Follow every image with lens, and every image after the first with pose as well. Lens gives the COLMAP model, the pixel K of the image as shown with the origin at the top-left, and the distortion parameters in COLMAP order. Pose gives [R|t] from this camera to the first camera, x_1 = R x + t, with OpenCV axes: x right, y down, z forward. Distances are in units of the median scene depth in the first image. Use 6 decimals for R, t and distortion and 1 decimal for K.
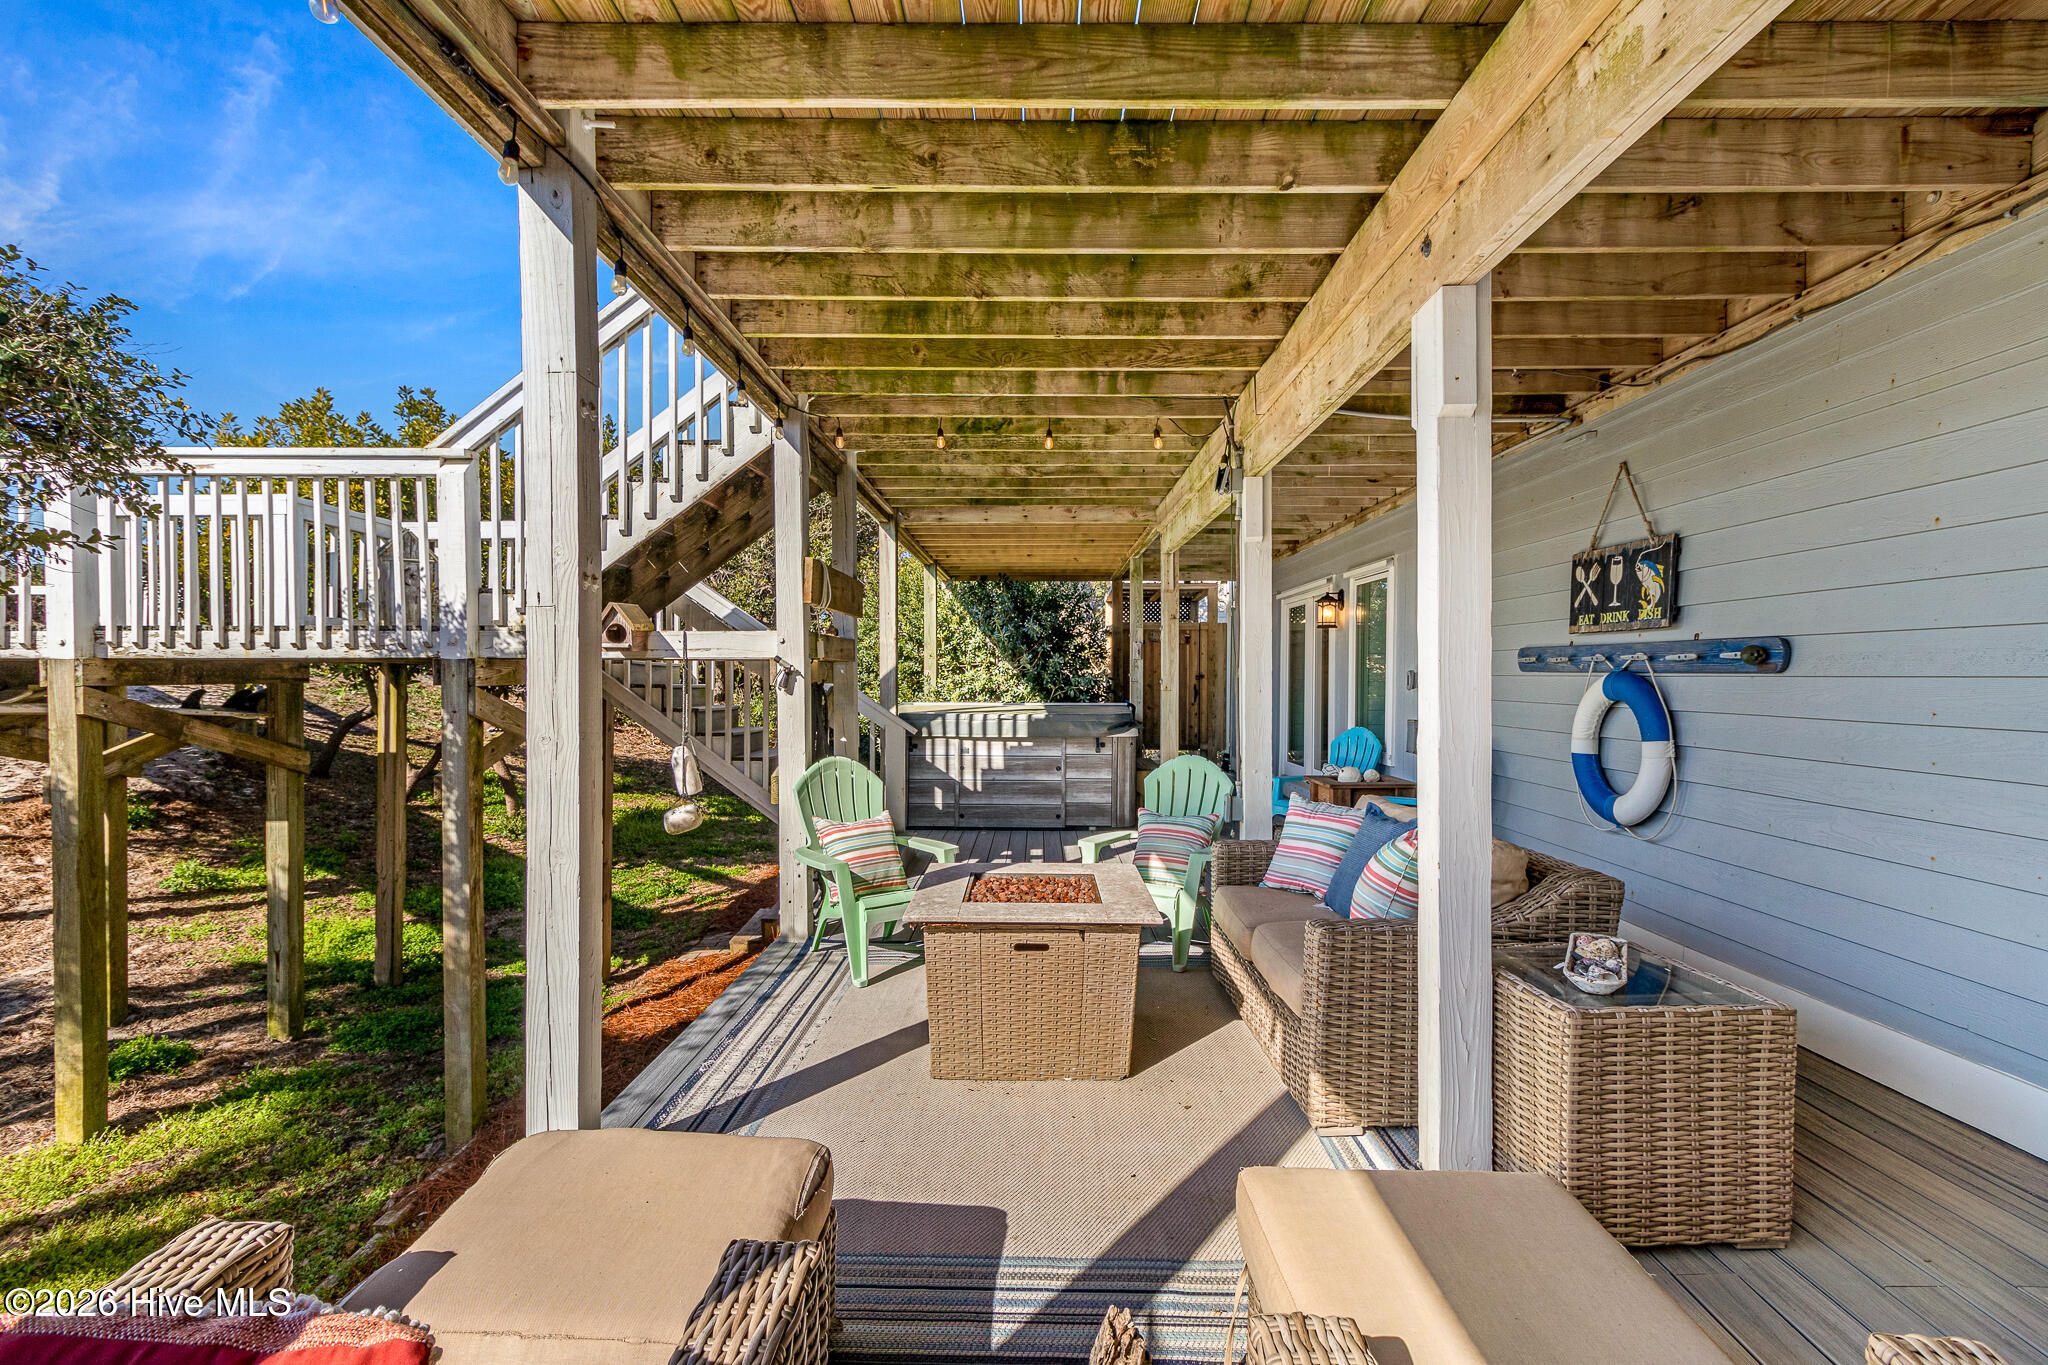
lens RADIAL K [[959.8, 0, 1024.4], [0, 959.8, 682.2], [0, 0, 1]] dist [0.000944, 0.000113]
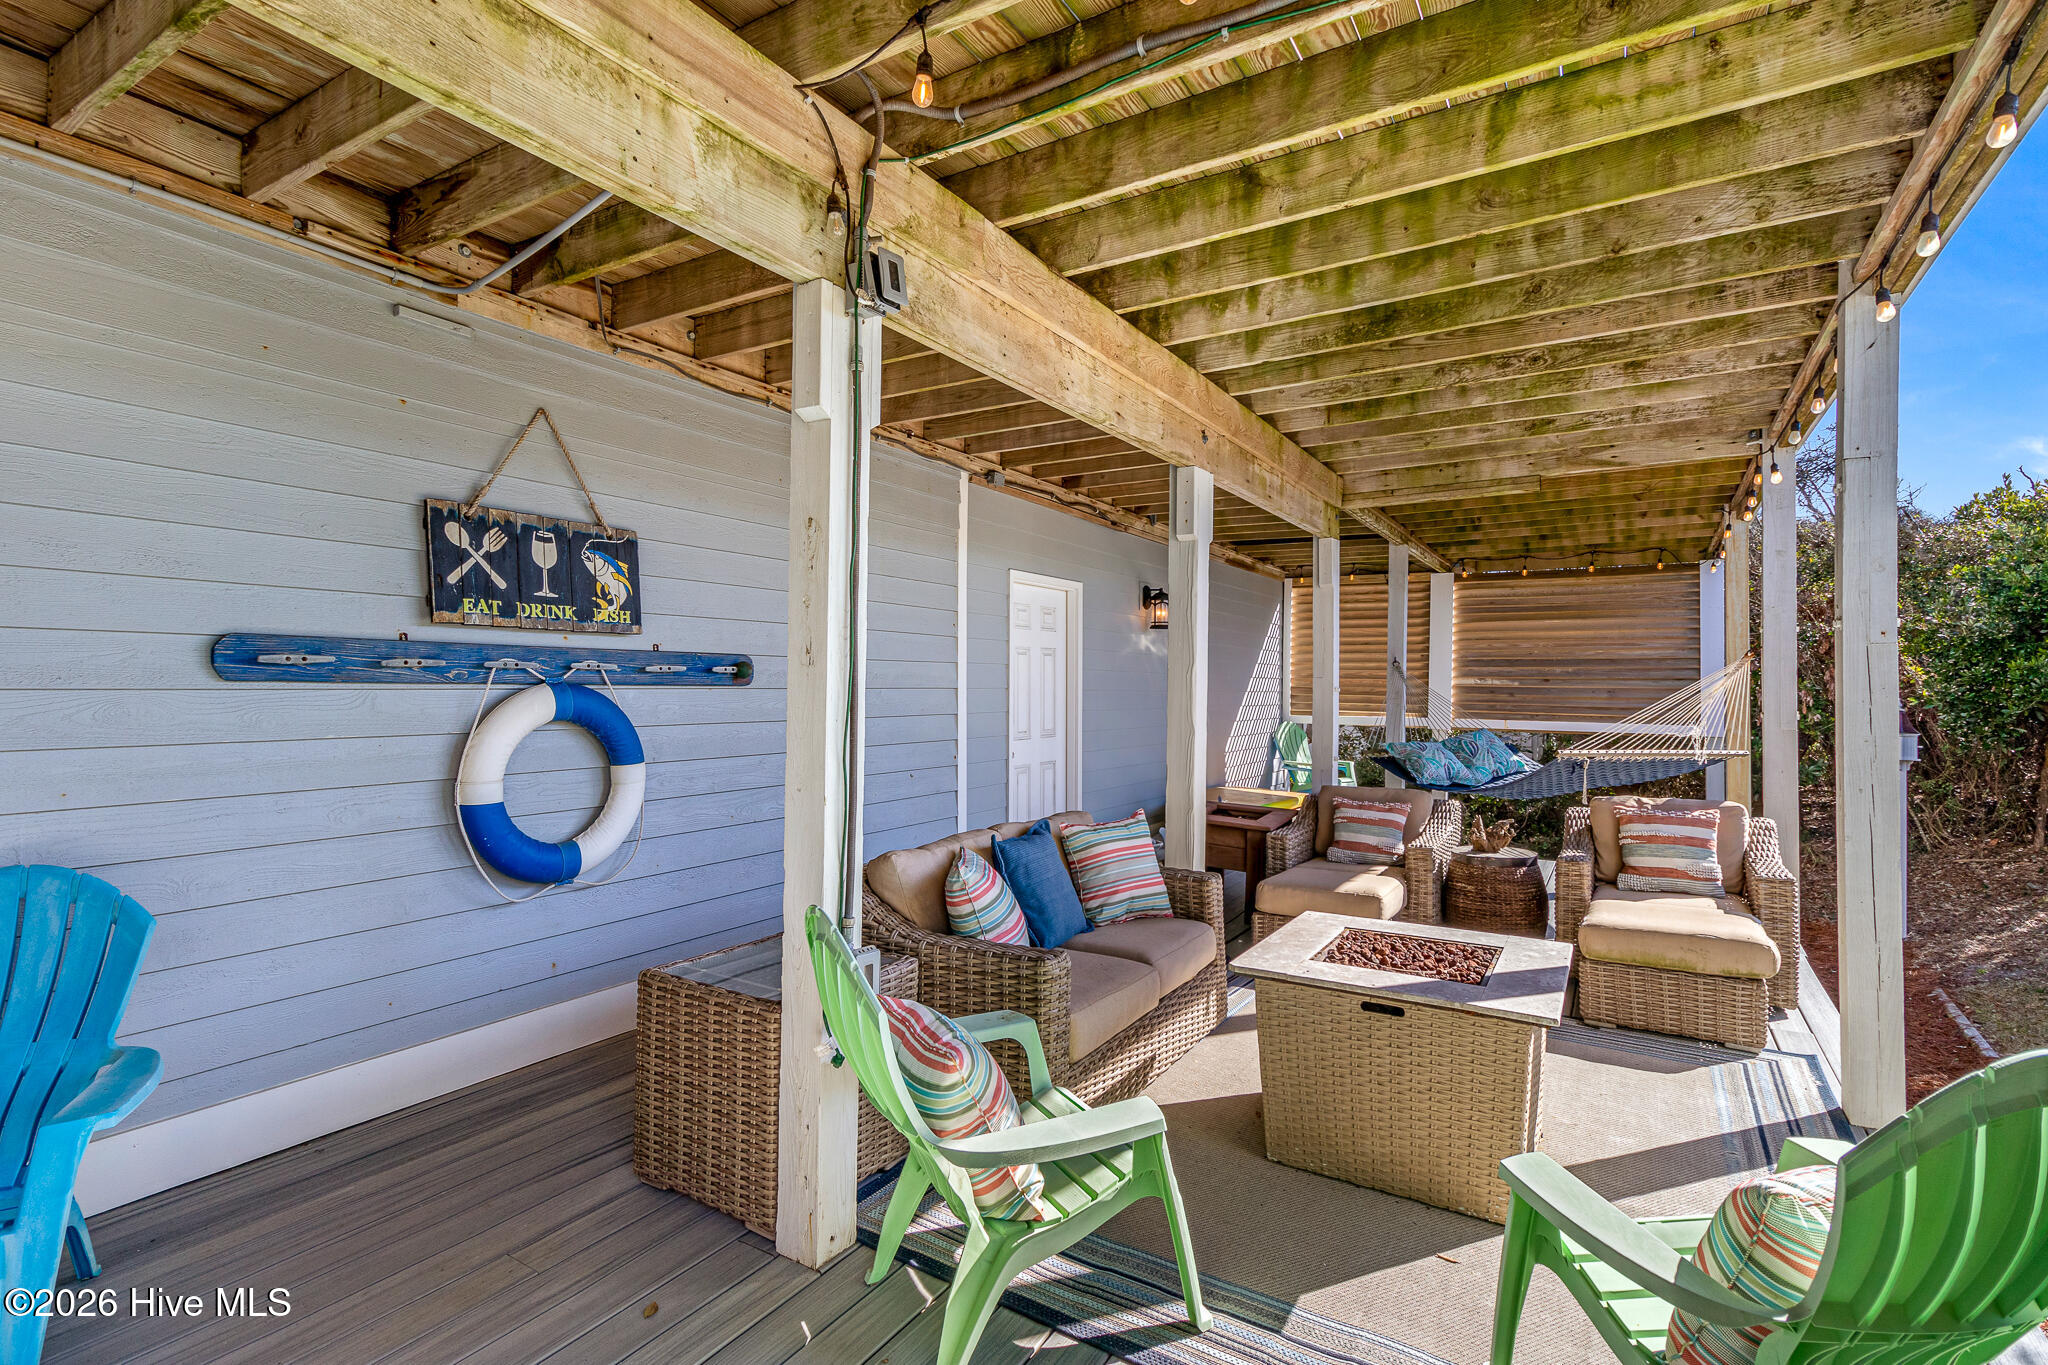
lens RADIAL K [[959.8, 0, 1027.1], [0, 959.8, 680.0], [0, 0, 1]] dist [0.000944, 0.000113]
pose [[-0.862835, -0.004705, 0.505464, -0.096154], [-0.001582, 0.999977, 0.006608, -0.019169], [-0.505484, 0.004902, -0.862822, 1.463658]]
